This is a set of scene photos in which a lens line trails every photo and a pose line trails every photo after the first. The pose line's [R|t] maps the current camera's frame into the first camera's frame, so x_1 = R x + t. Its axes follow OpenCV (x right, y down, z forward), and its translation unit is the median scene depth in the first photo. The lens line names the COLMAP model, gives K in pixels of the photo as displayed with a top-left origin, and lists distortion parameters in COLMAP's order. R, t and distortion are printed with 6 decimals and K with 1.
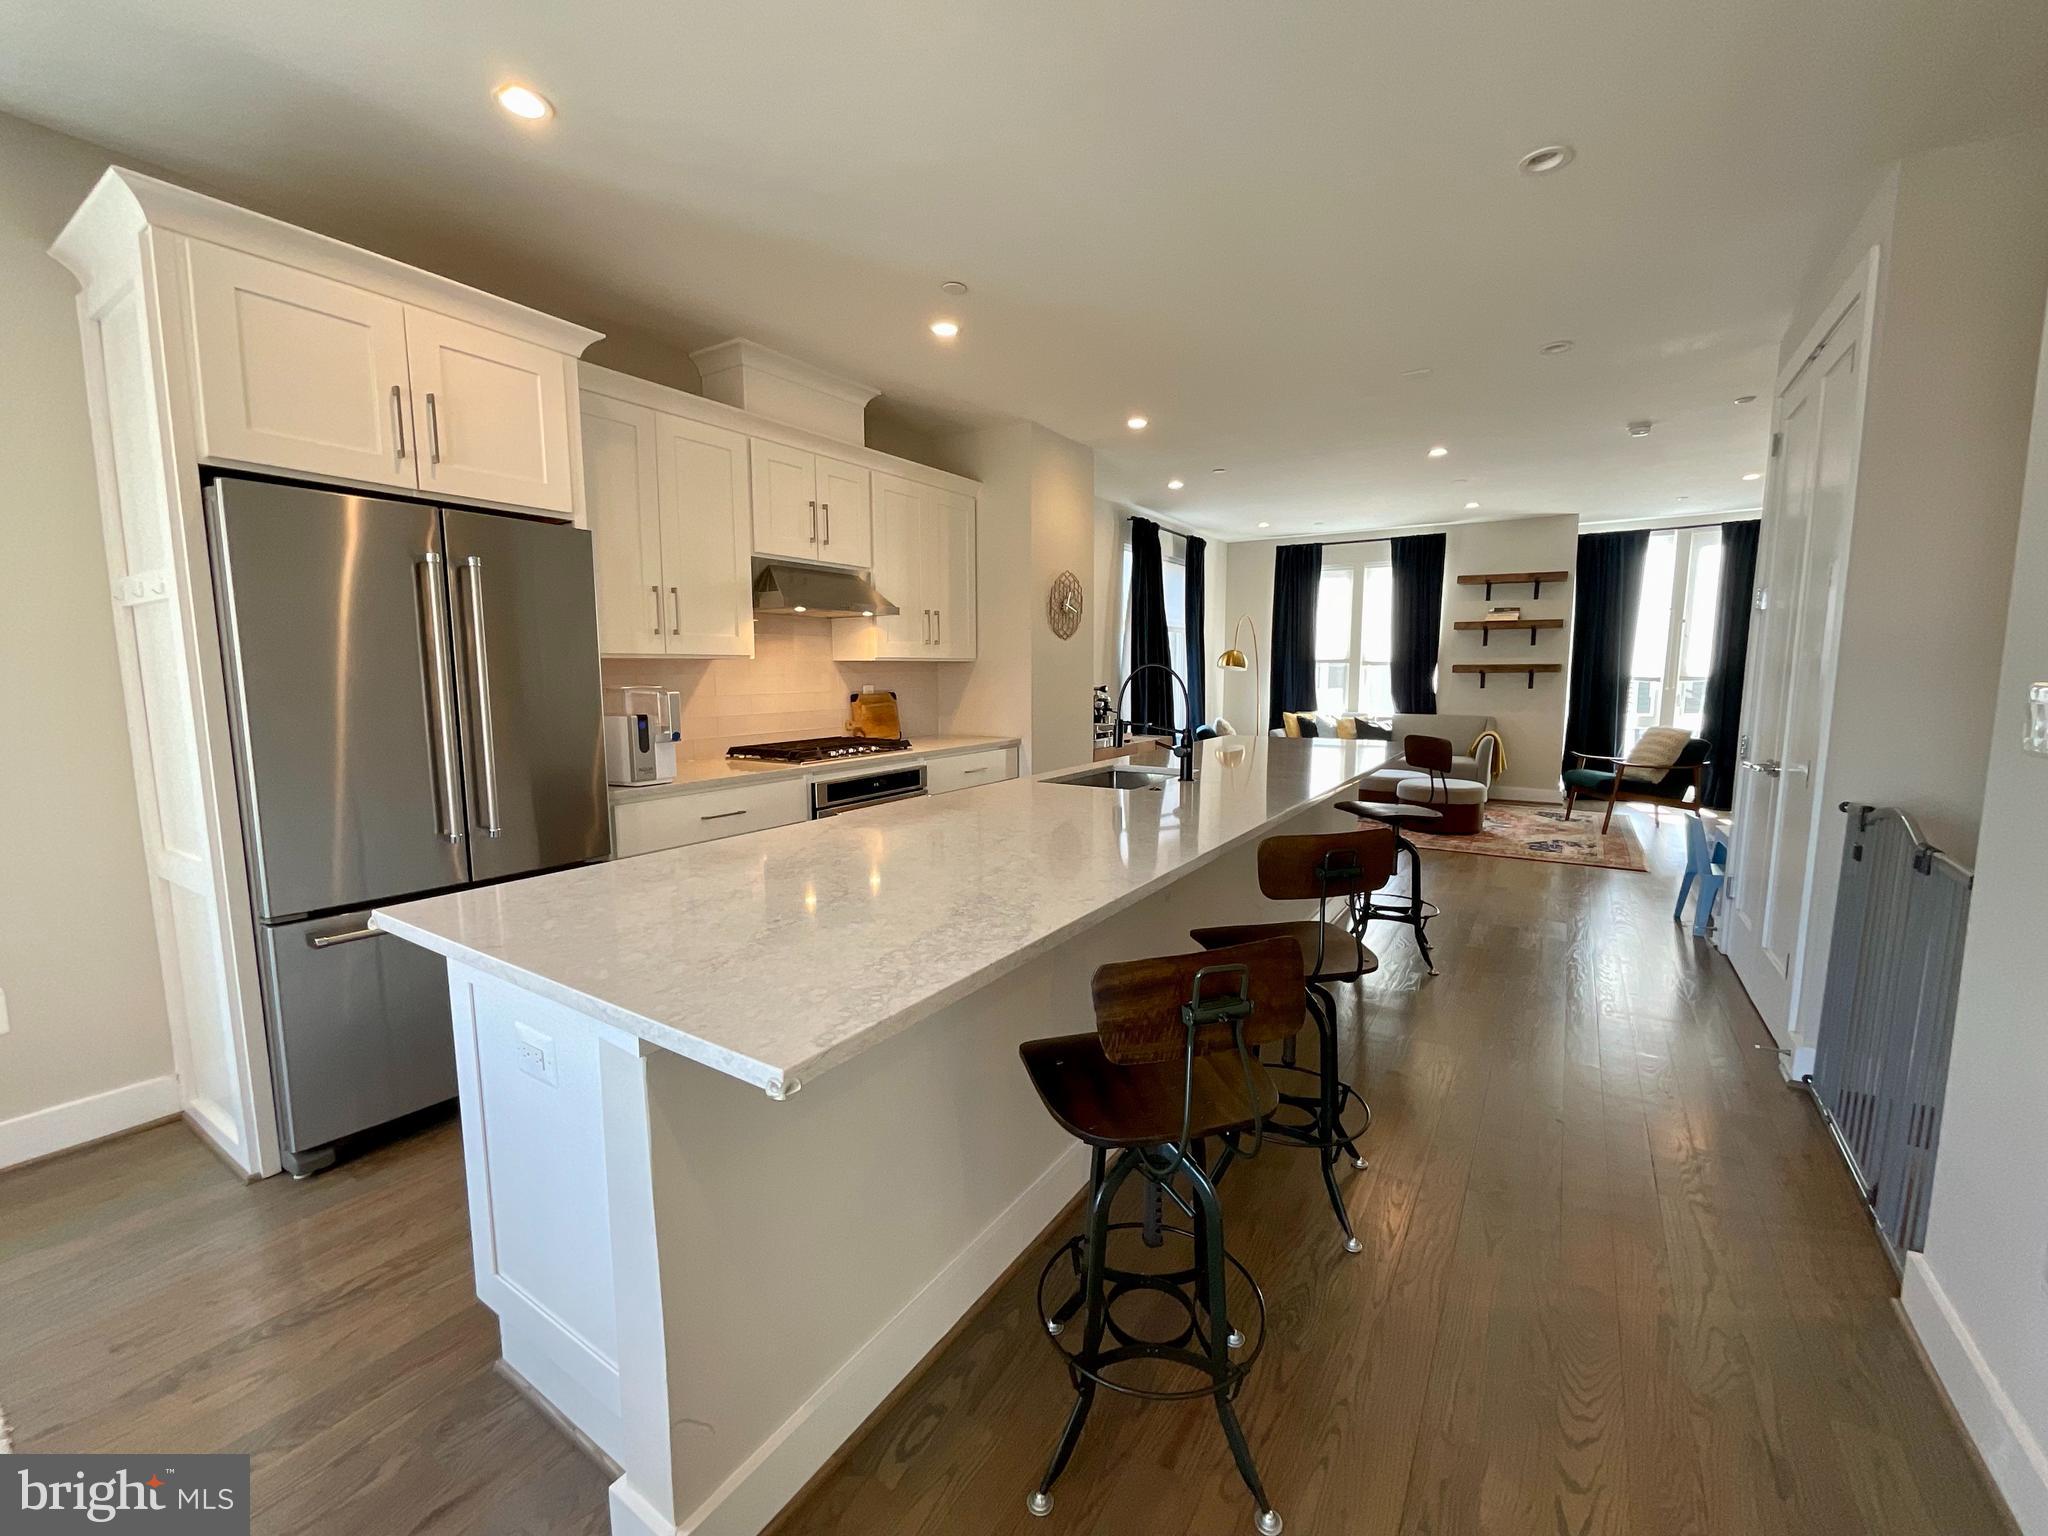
lens RADIAL K [[830.9, 0, 1016.5], [0, 830.9, 769.6], [0, 0, 1]] dist [-0.001649, -0.004357]
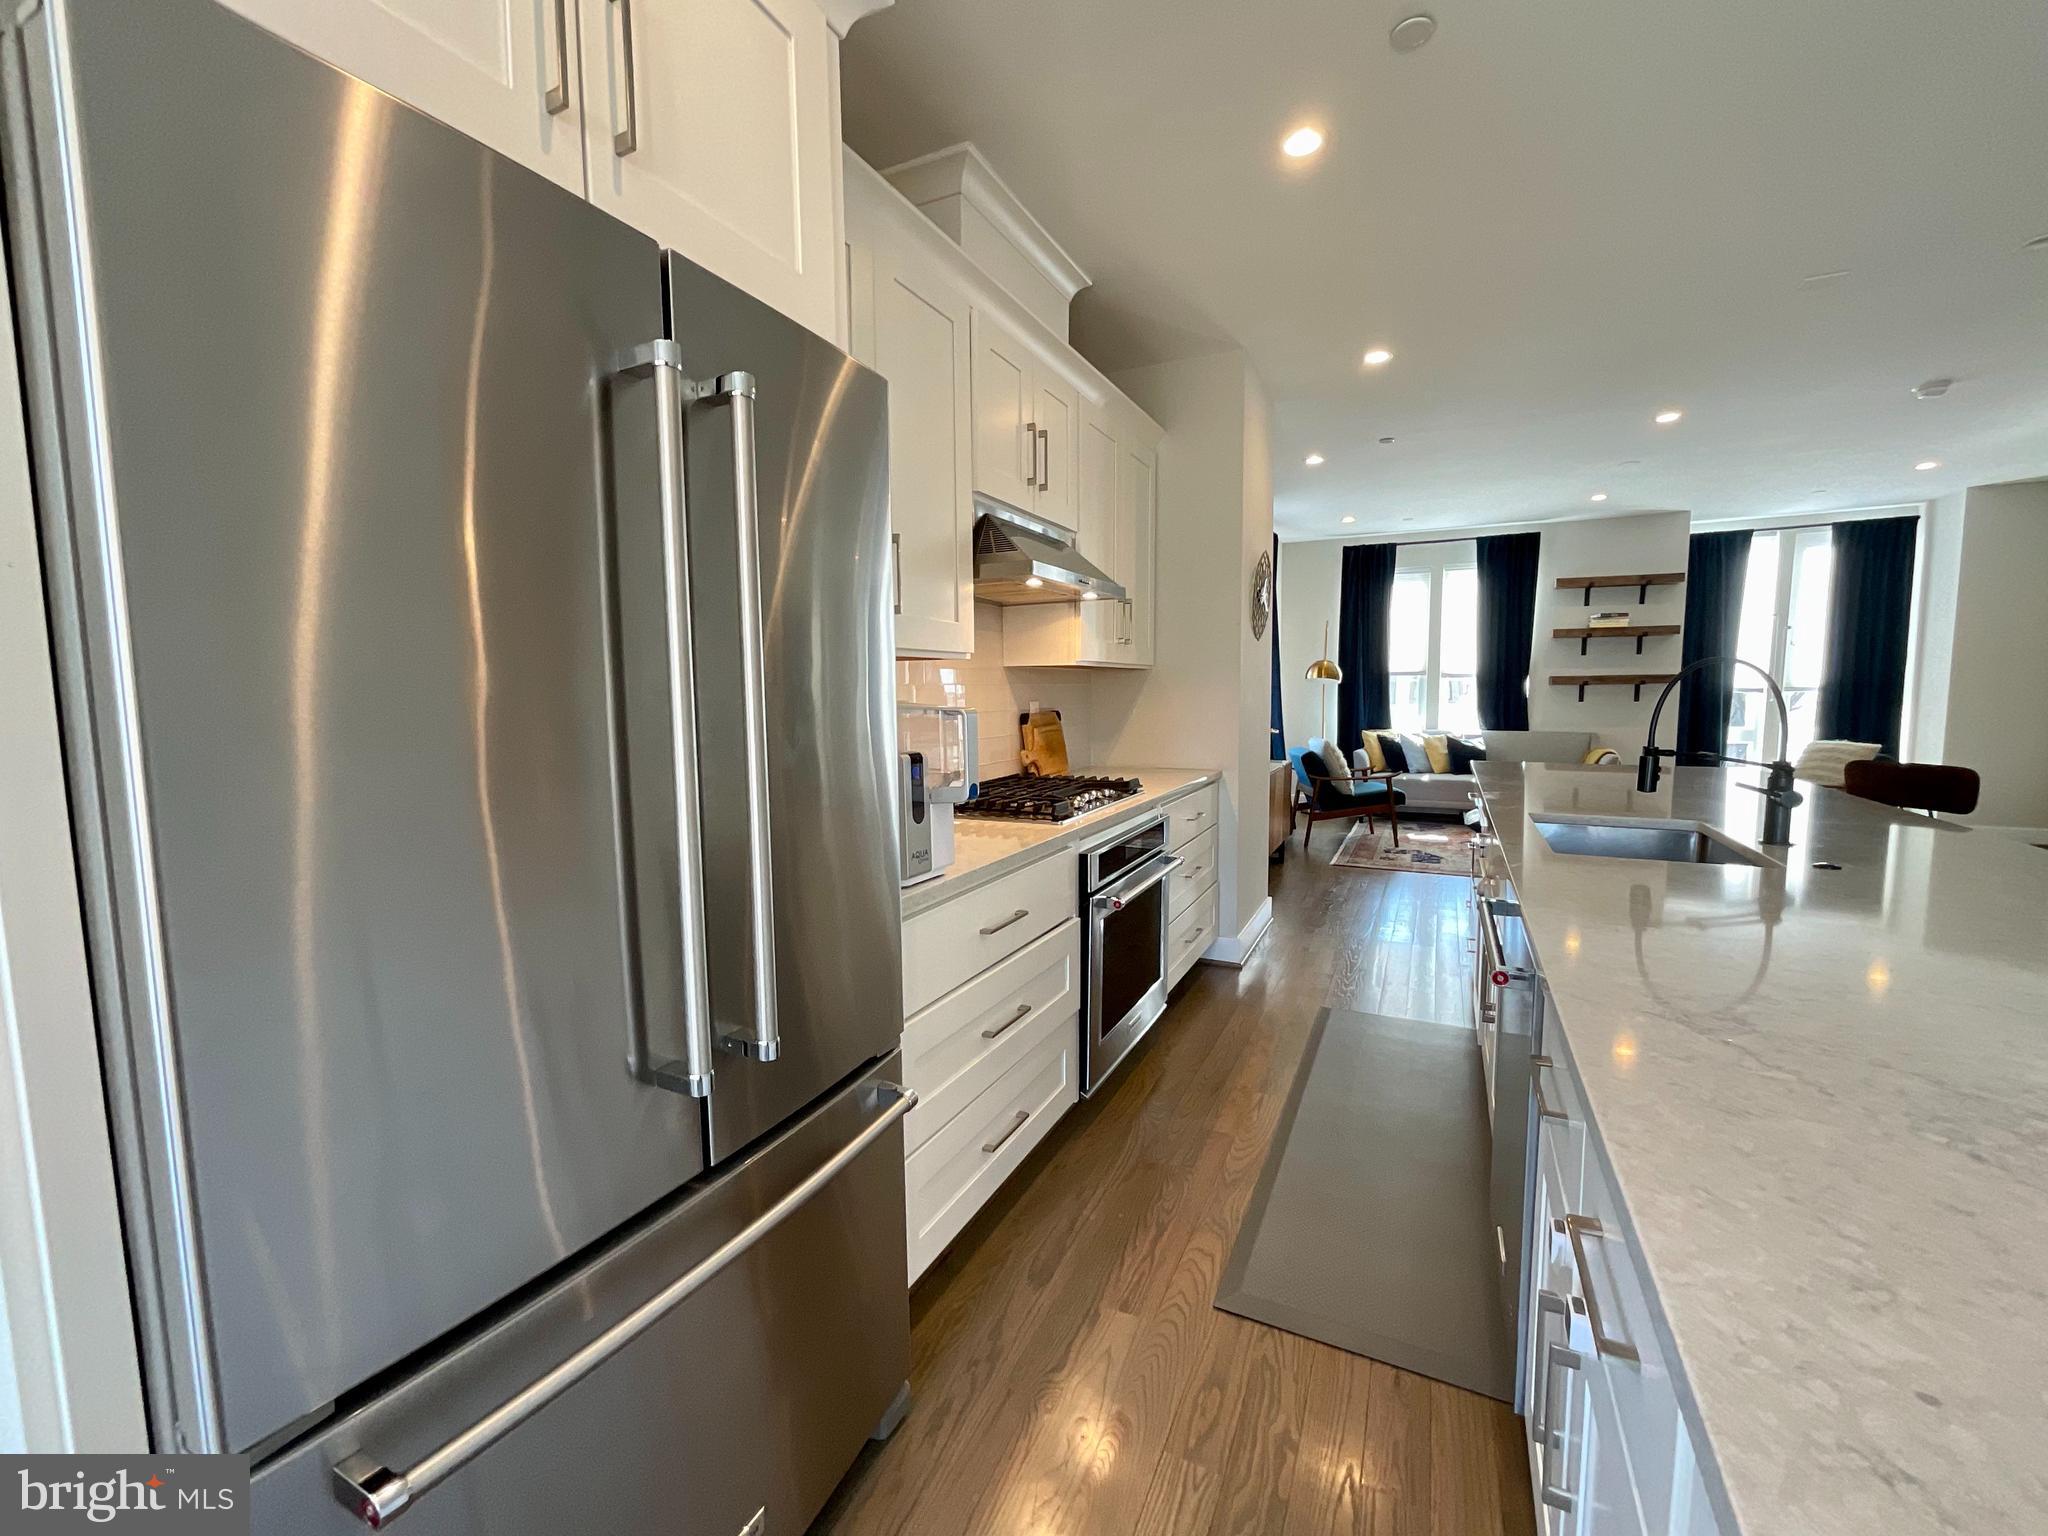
lens RADIAL K [[830.9, 0, 1009.1], [0, 830.9, 768.5], [0, 0, 1]] dist [-0.001649, -0.004357]
pose [[0.995101, -0.015997, 0.097565, -0.157584], [0.018498, 0.999522, -0.024786, -0.014853], [-0.097122, 0.026469, 0.994920, 0.164853]]
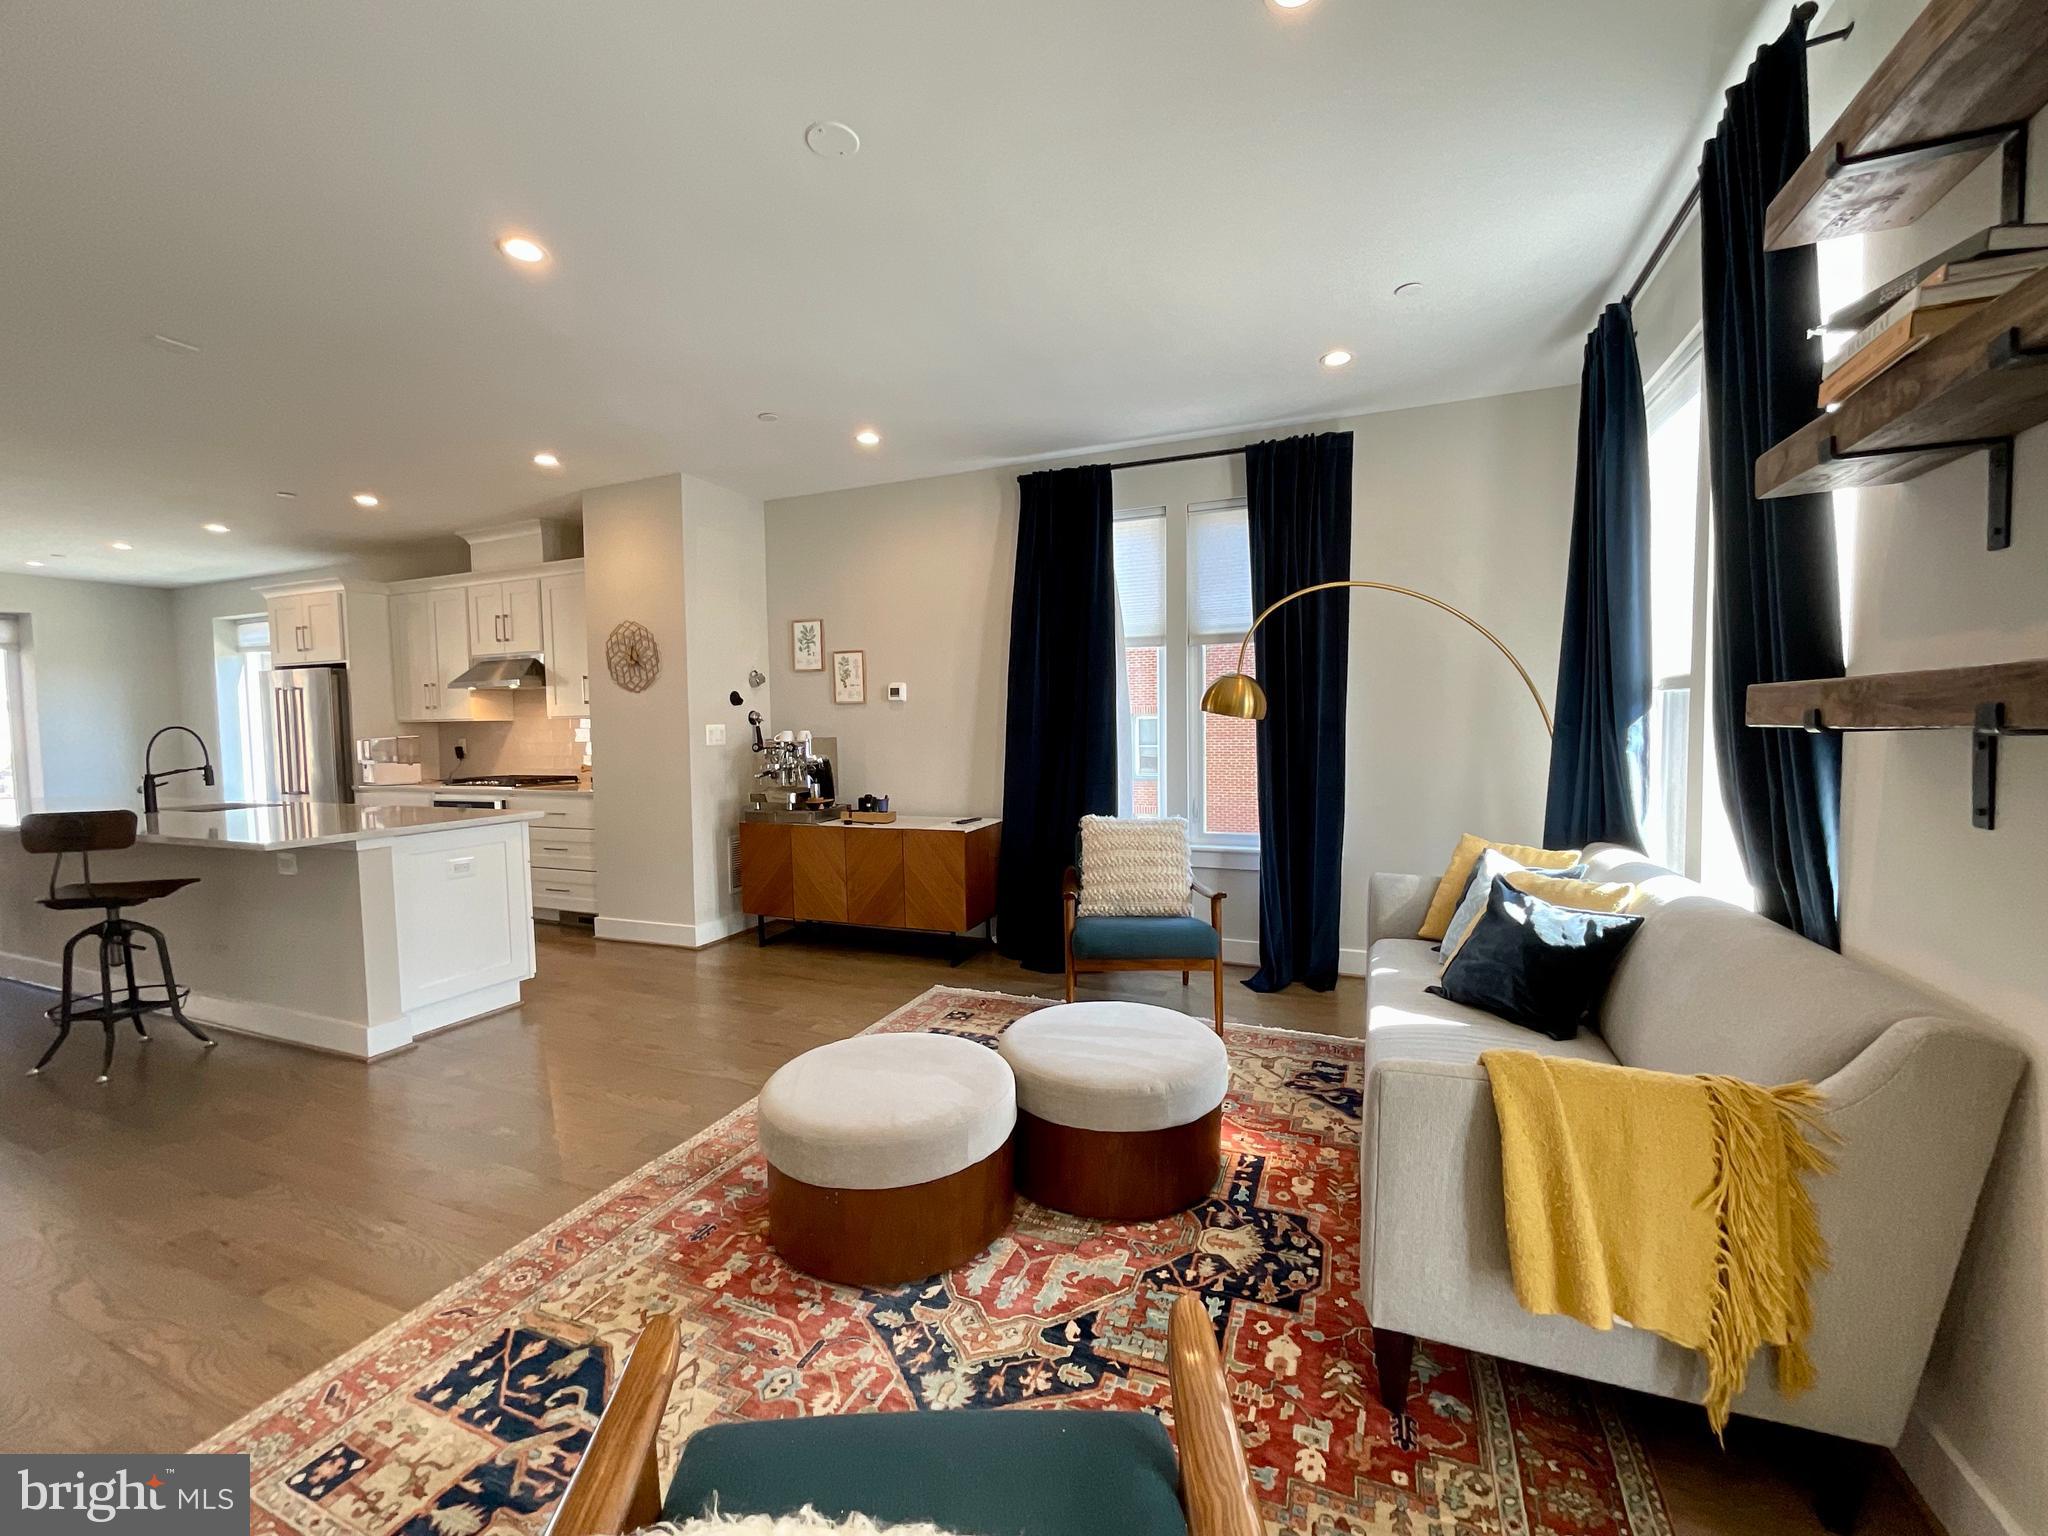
lens RADIAL K [[830.9, 0, 1029.5], [0, 830.9, 766.6], [0, 0, 1]] dist [-0.001649, -0.004357]
pose [[0.188477, 0.045981, -0.981001, 0.691780], [-0.105688, 0.994052, 0.026288, -0.094953], [0.976374, 0.098725, 0.192215, 0.820813]]
